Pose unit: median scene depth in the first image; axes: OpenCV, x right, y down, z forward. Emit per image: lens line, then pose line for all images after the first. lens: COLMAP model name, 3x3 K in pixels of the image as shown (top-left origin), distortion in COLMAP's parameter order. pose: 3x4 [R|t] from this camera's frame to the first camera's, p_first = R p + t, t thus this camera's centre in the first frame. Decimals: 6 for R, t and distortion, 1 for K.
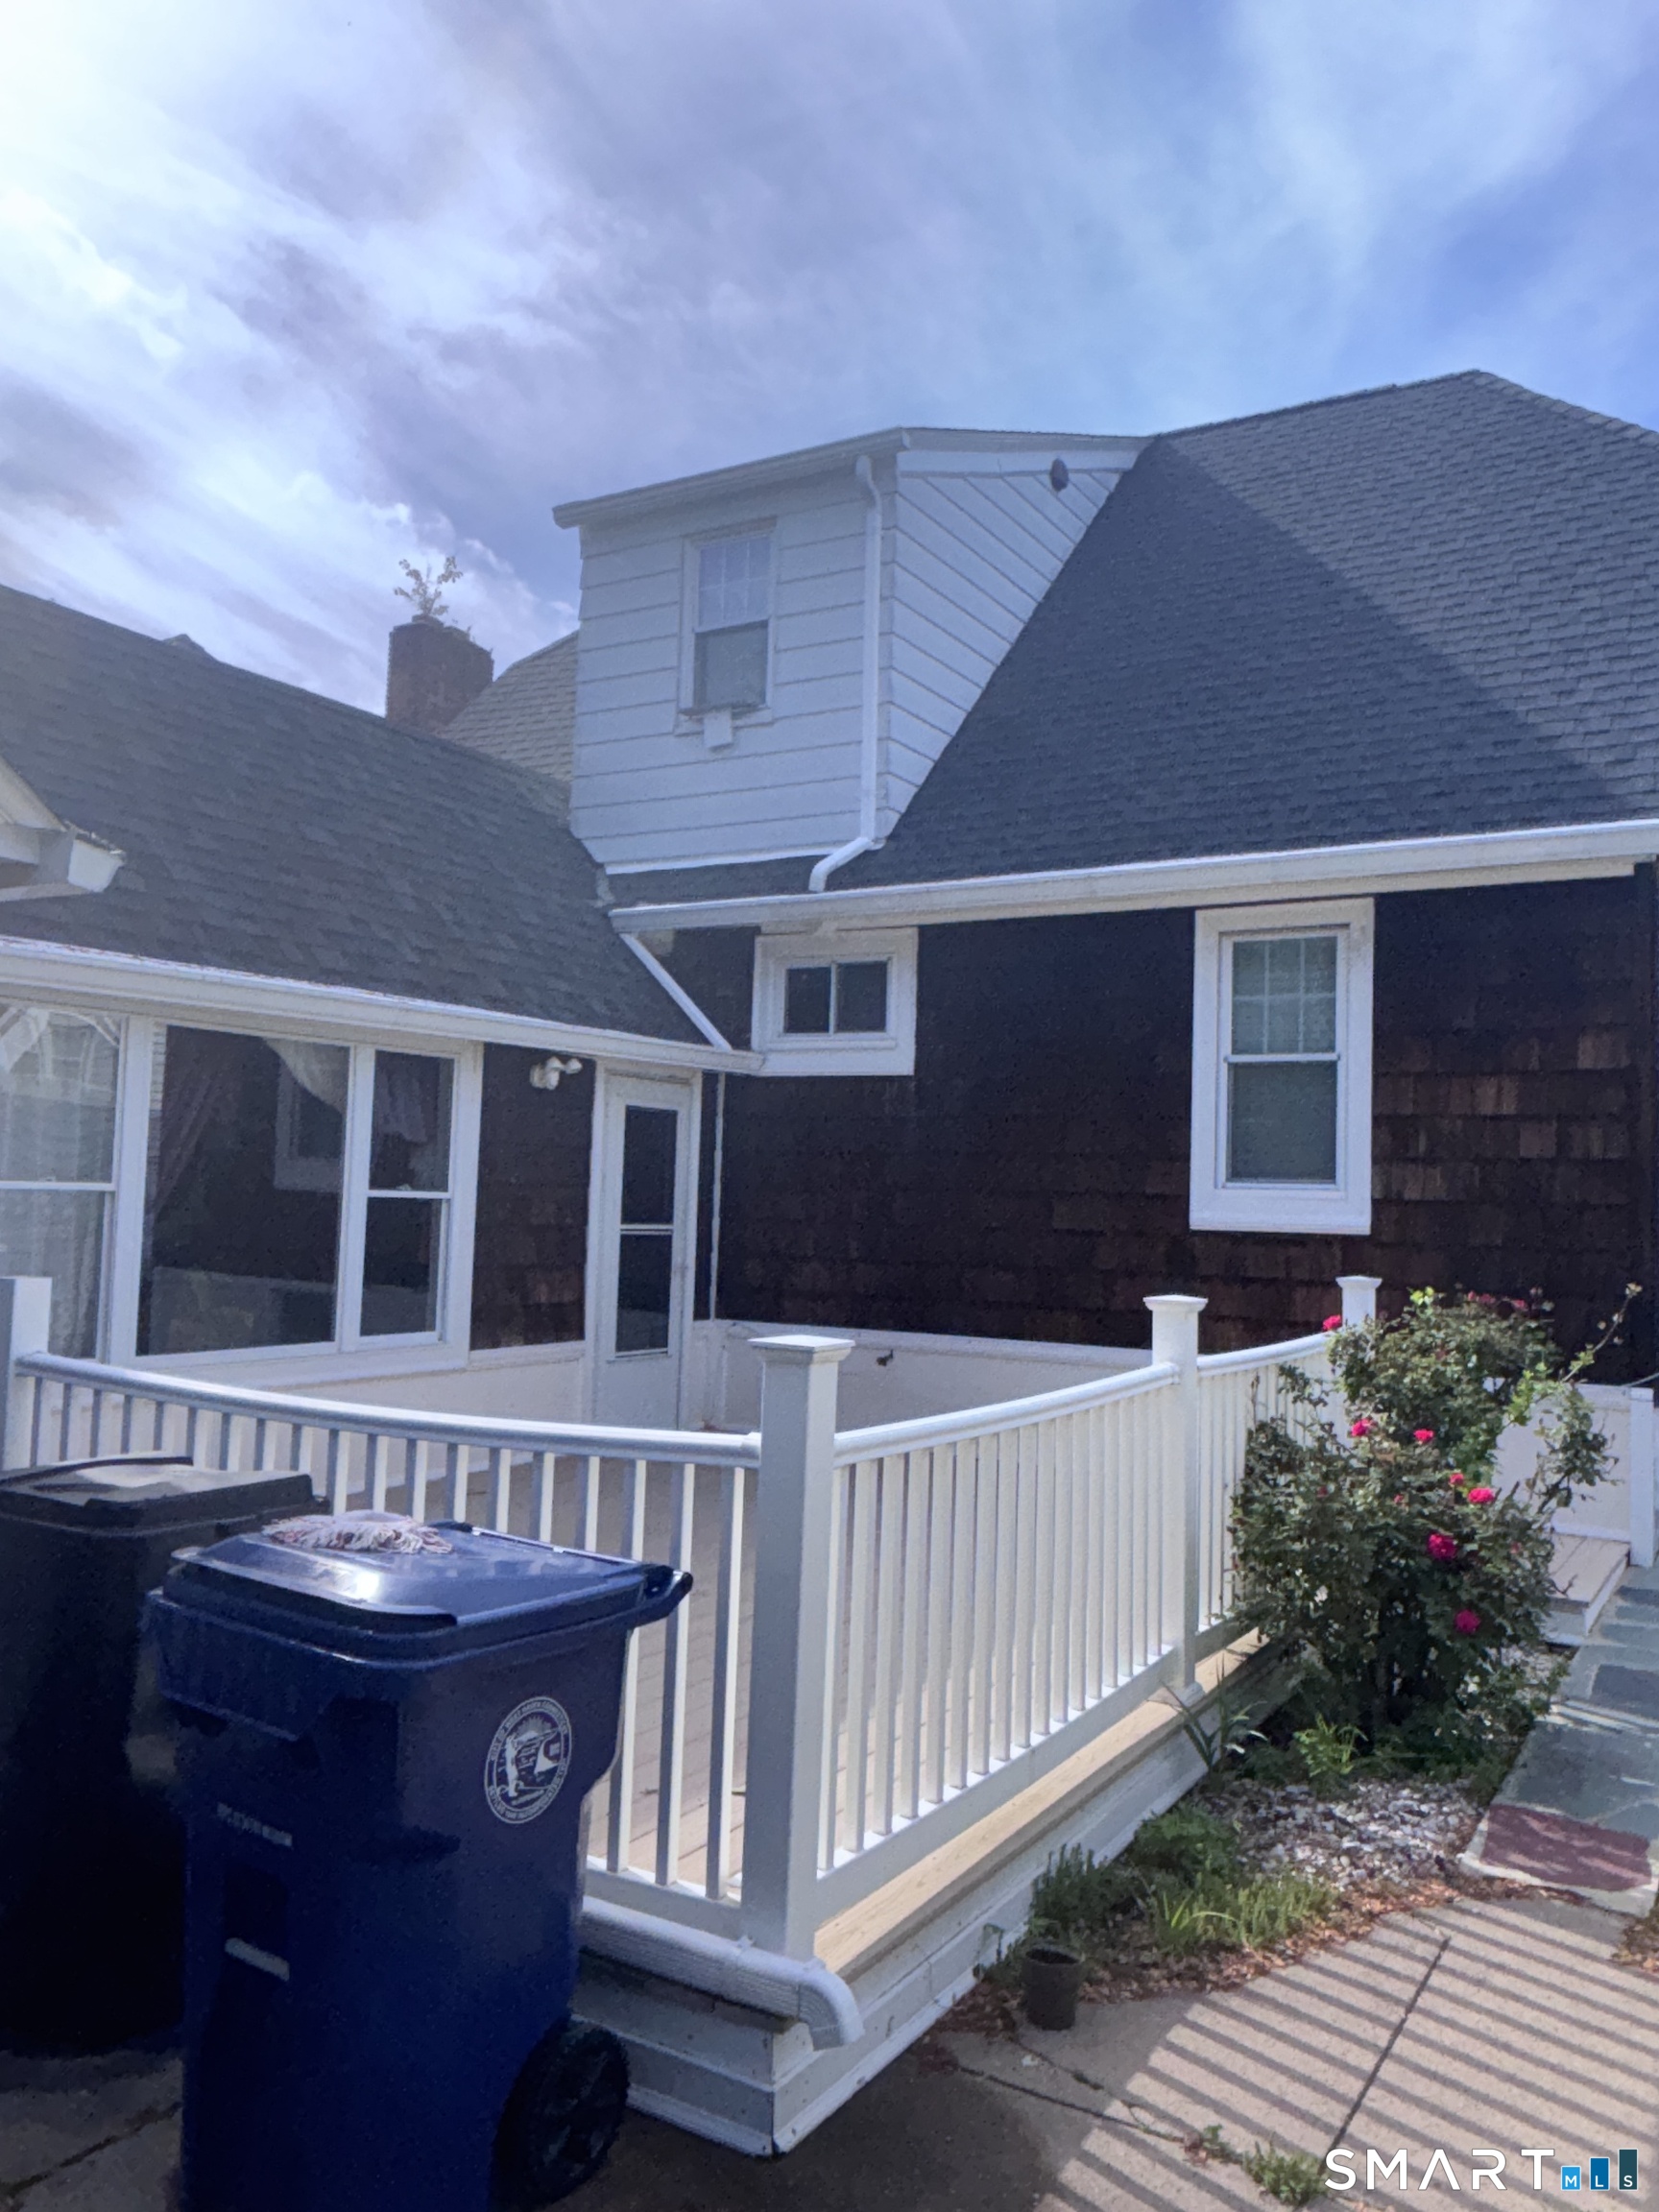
lens RADIAL K [[1671.3, 0, 828.6], [0, 1671.3, 1095.5], [0, 0, 1]] dist [0.060834, -0.076234]
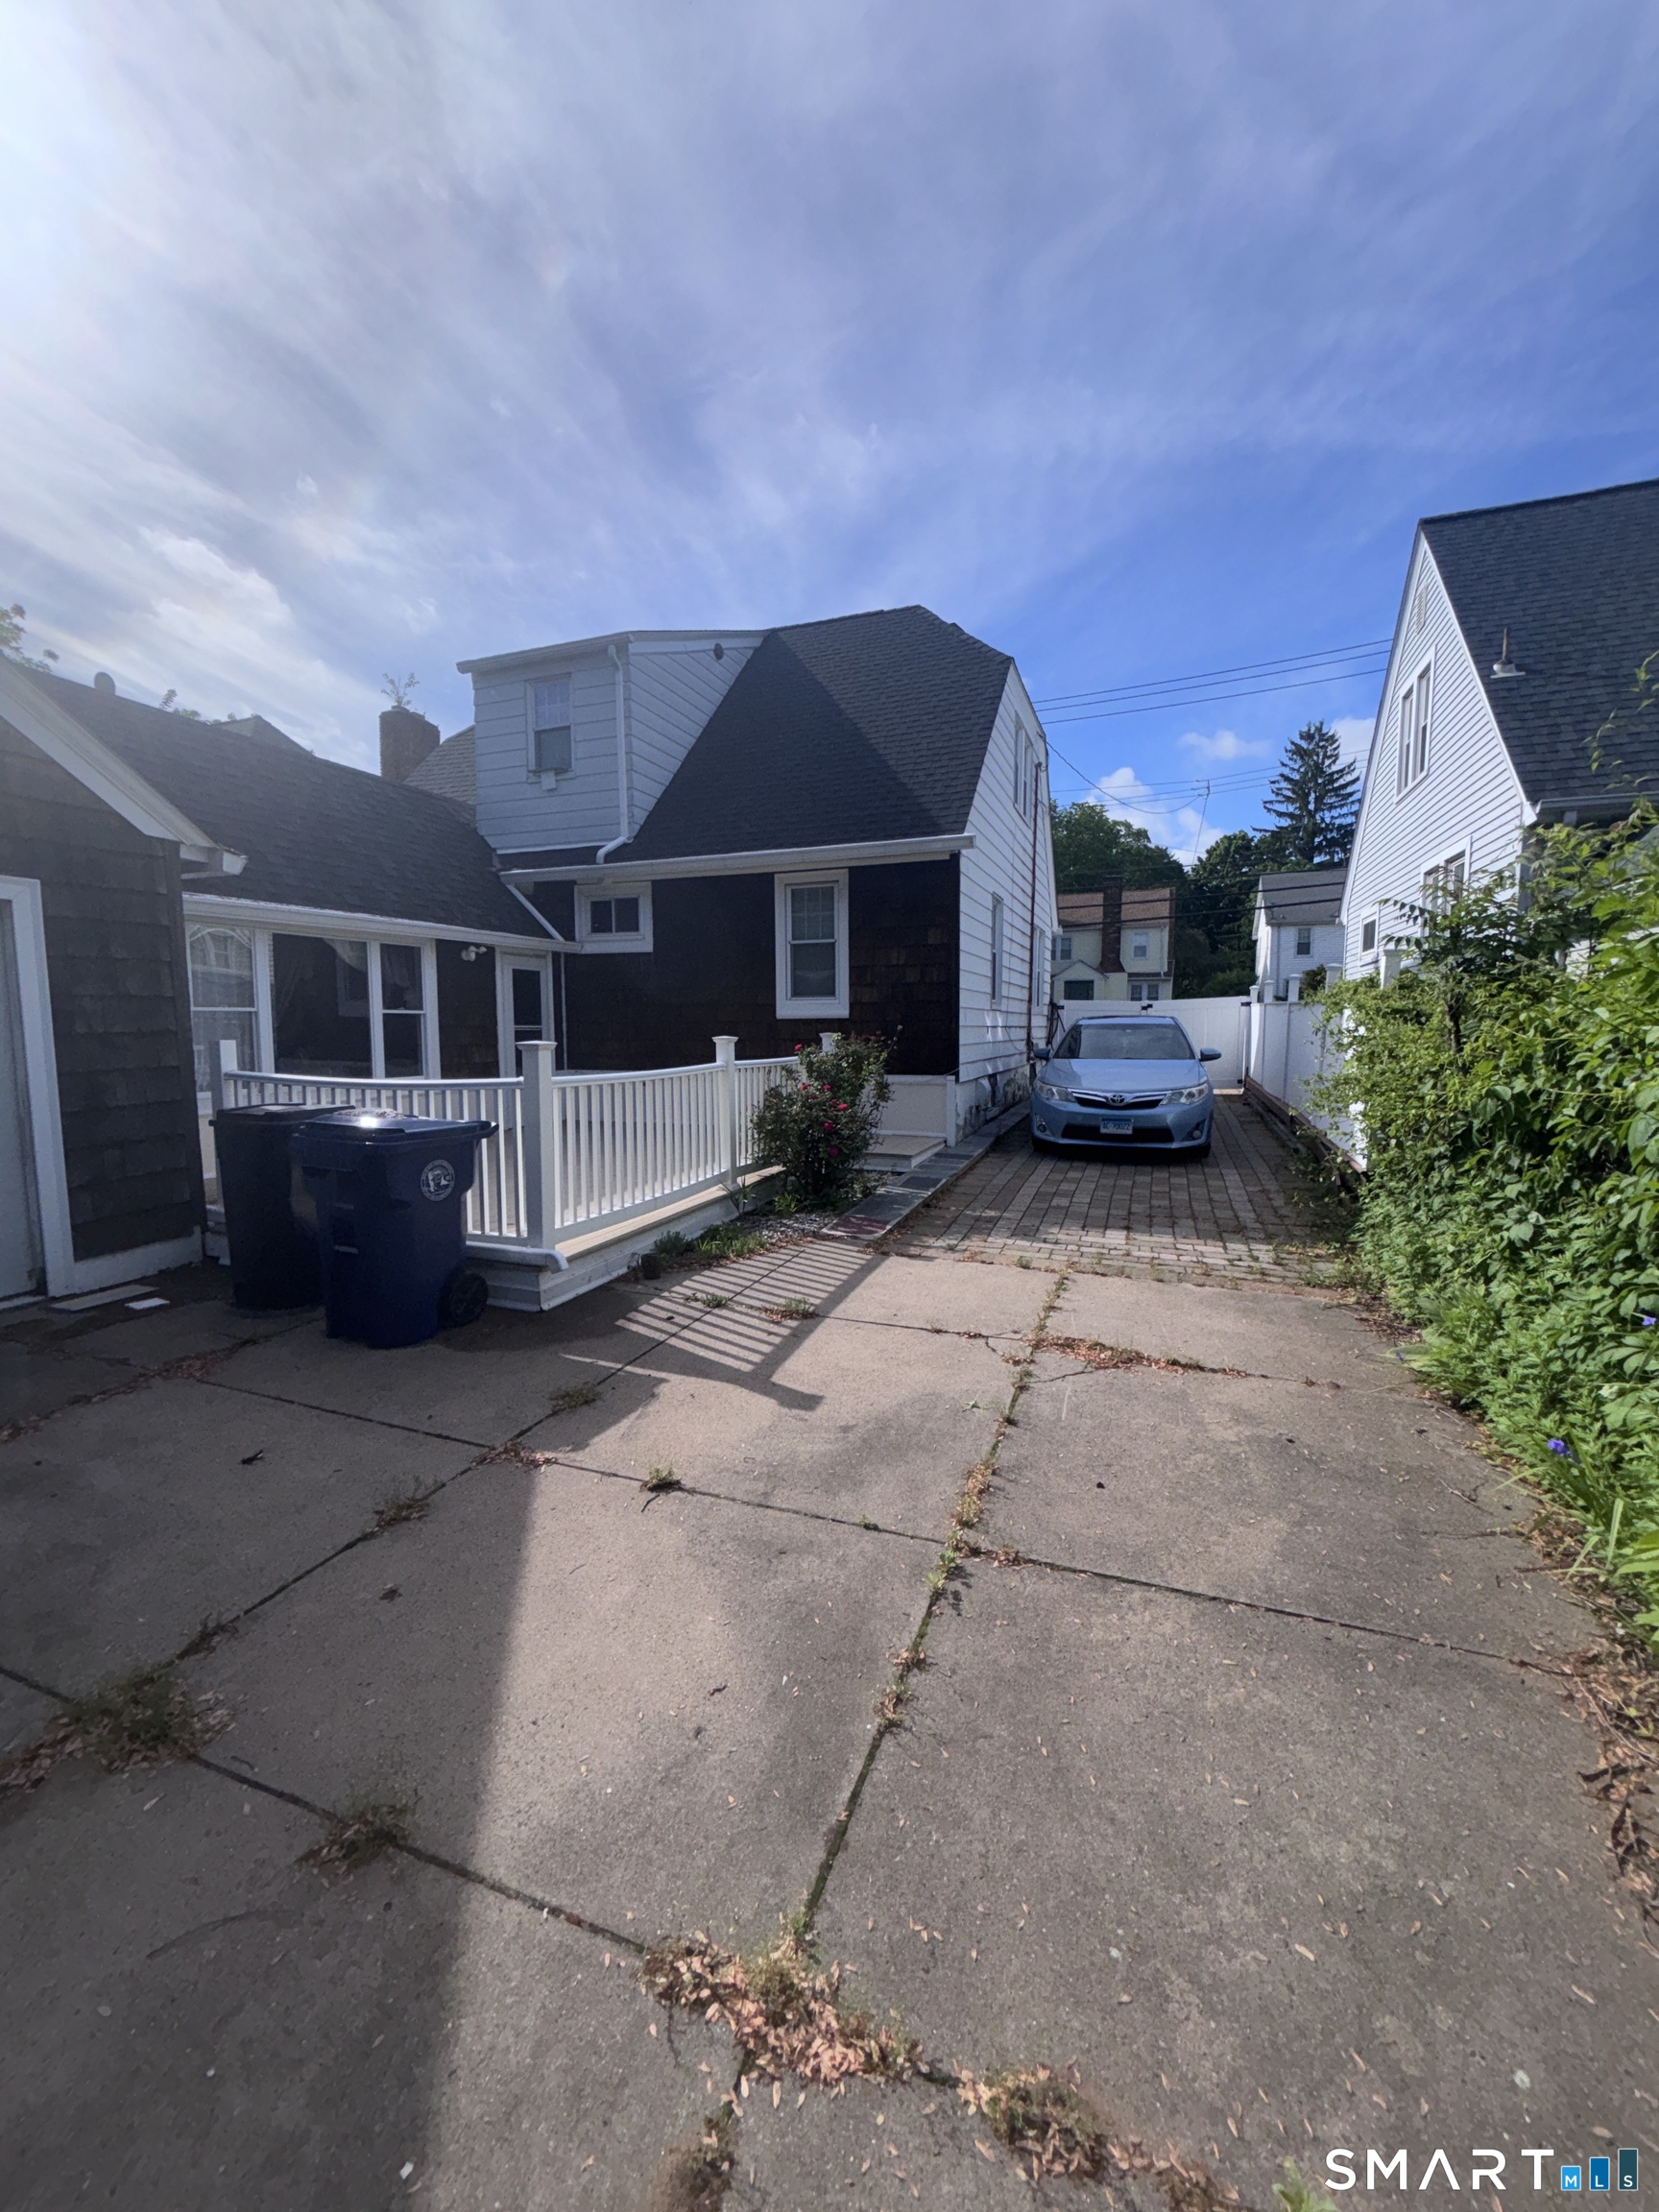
lens RADIAL K [[880.9, 0, 833.0], [0, 880.9, 1109.1], [0, 0, 1]] dist [-0.001033, -0.000064]
pose [[0.982507, -0.051065, 0.179088, 0.074381], [0.022018, 0.986778, 0.160574, 0.012208], [-0.184920, -0.153822, 0.970641, -0.194319]]
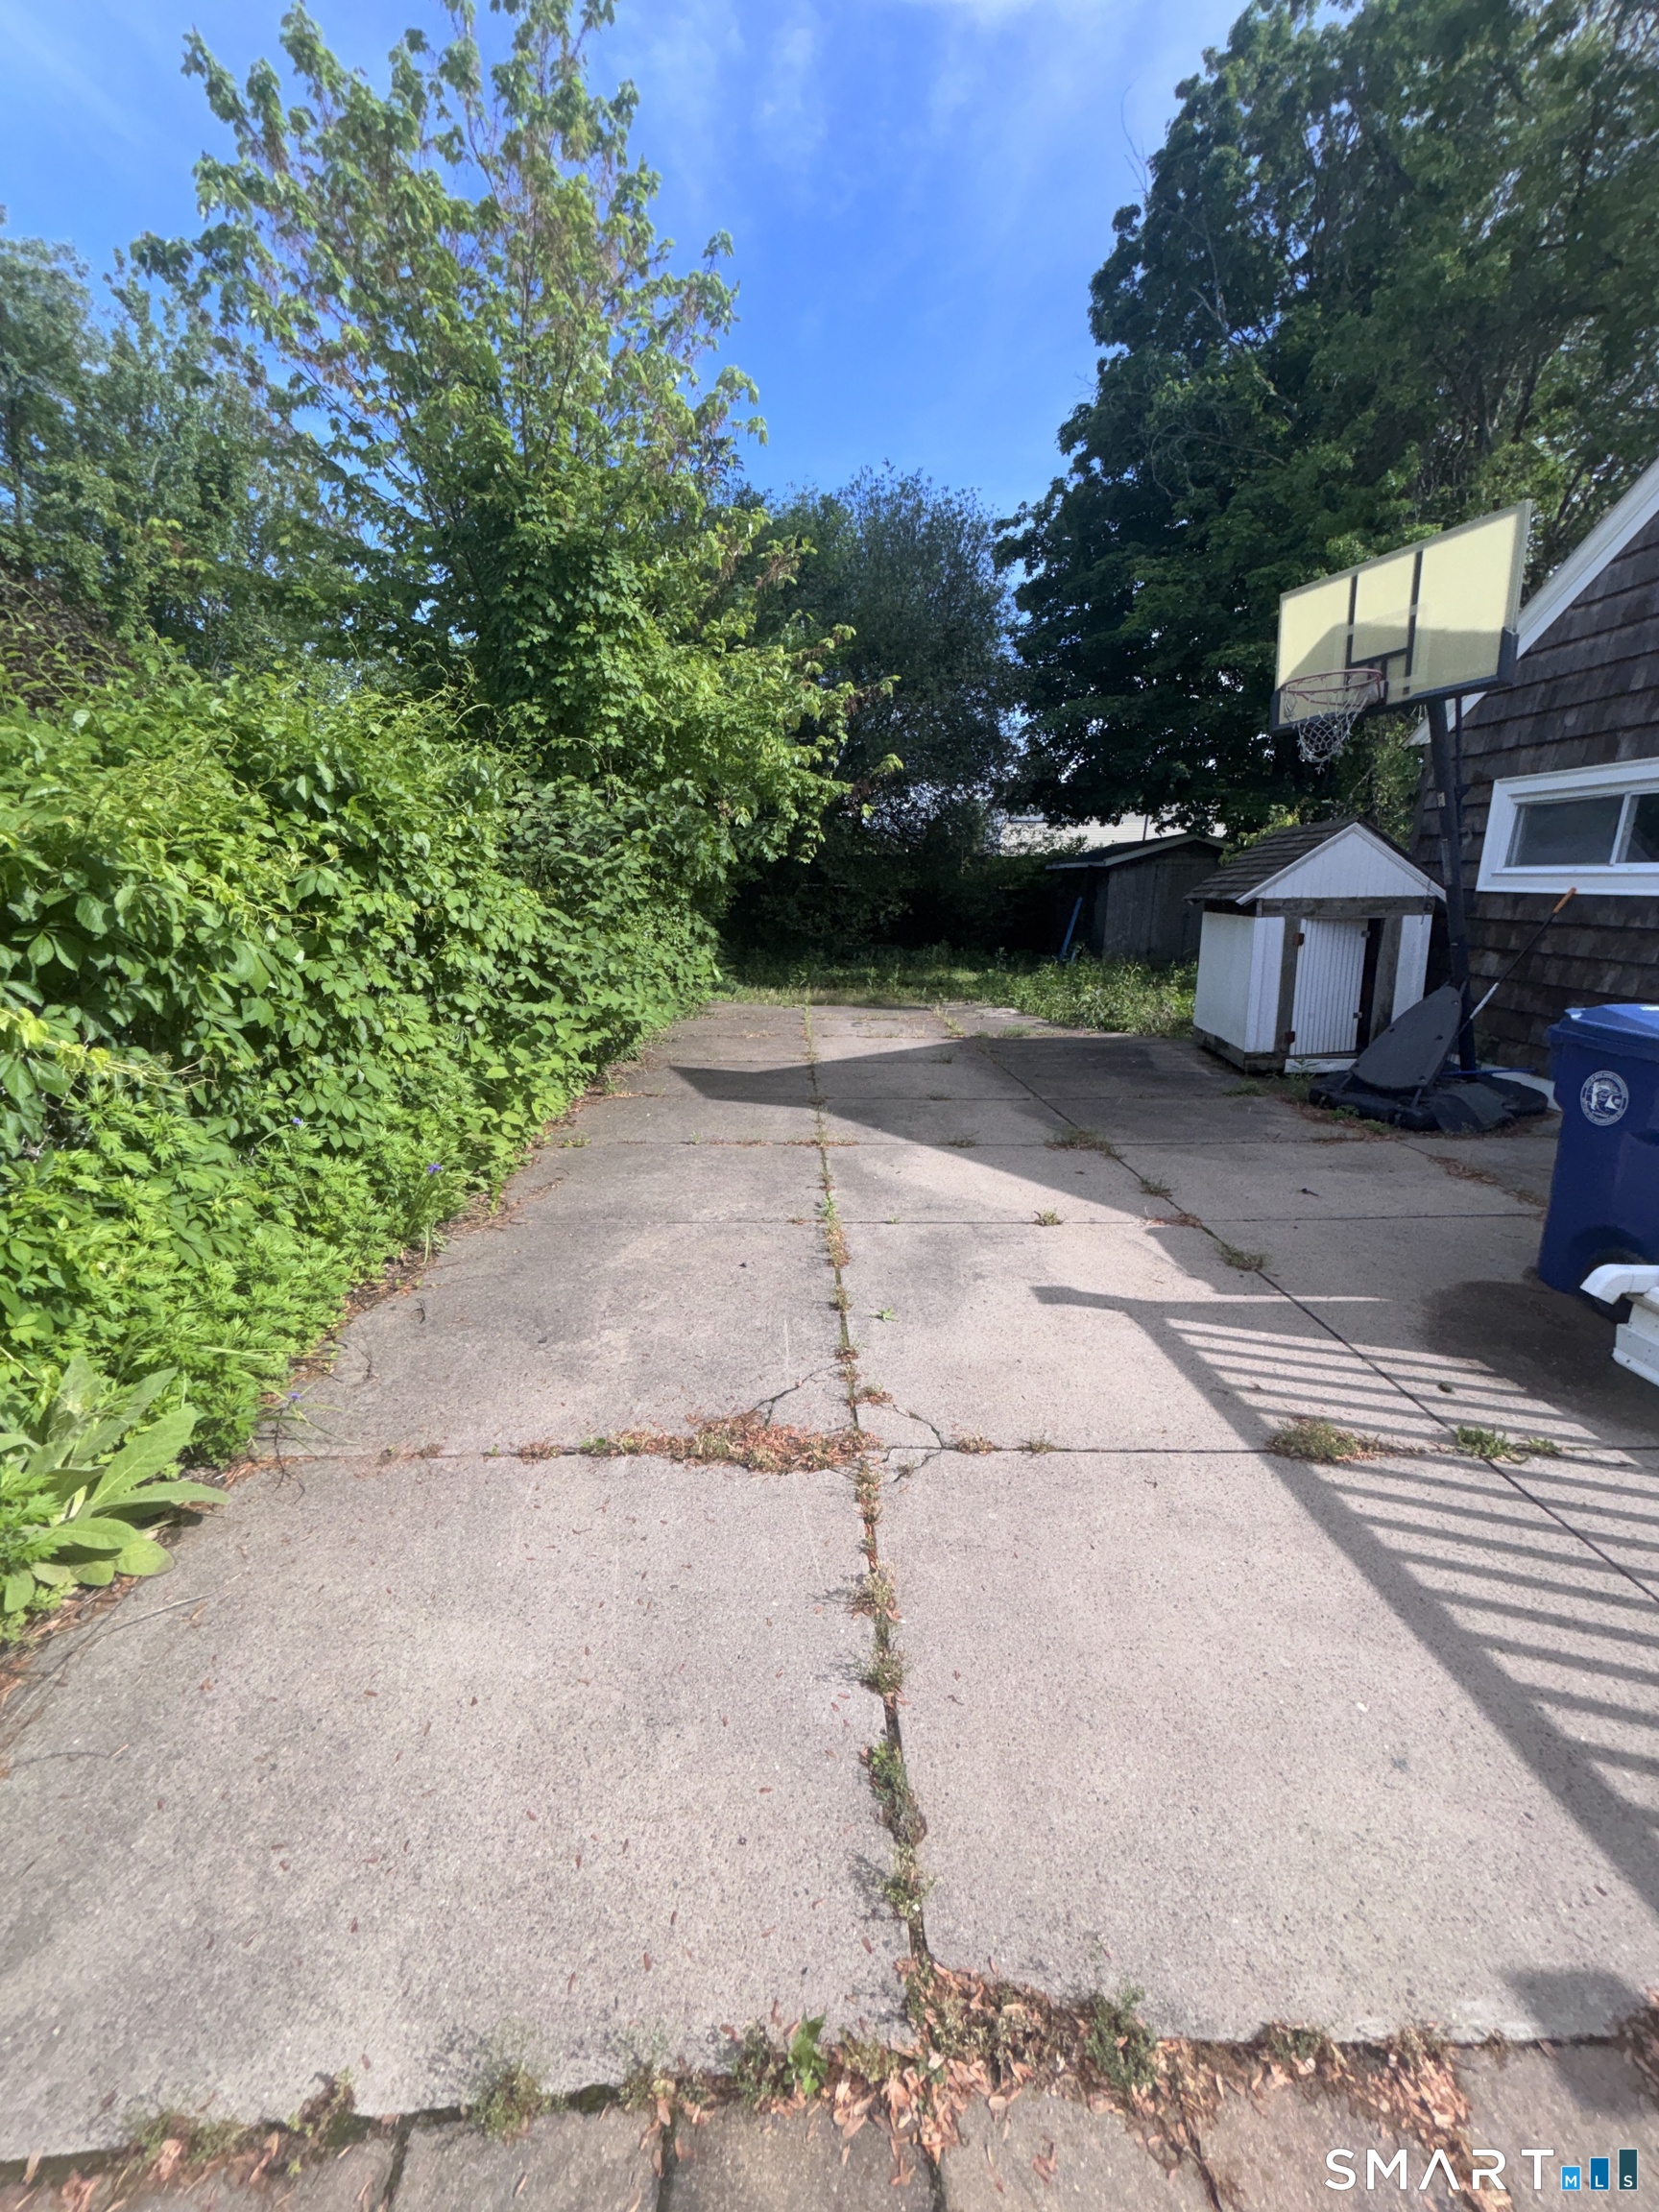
lens RADIAL K [[880.9, 0, 833.0], [0, 880.9, 1109.1], [0, 0, 1]] dist [-0.001033, -0.000064]
pose [[-0.831612, 0.090610, -0.547915, 0.412617], [-0.010701, 0.983803, 0.178935, 0.067998], [0.555254, 0.154667, -0.817173, 0.441628]]
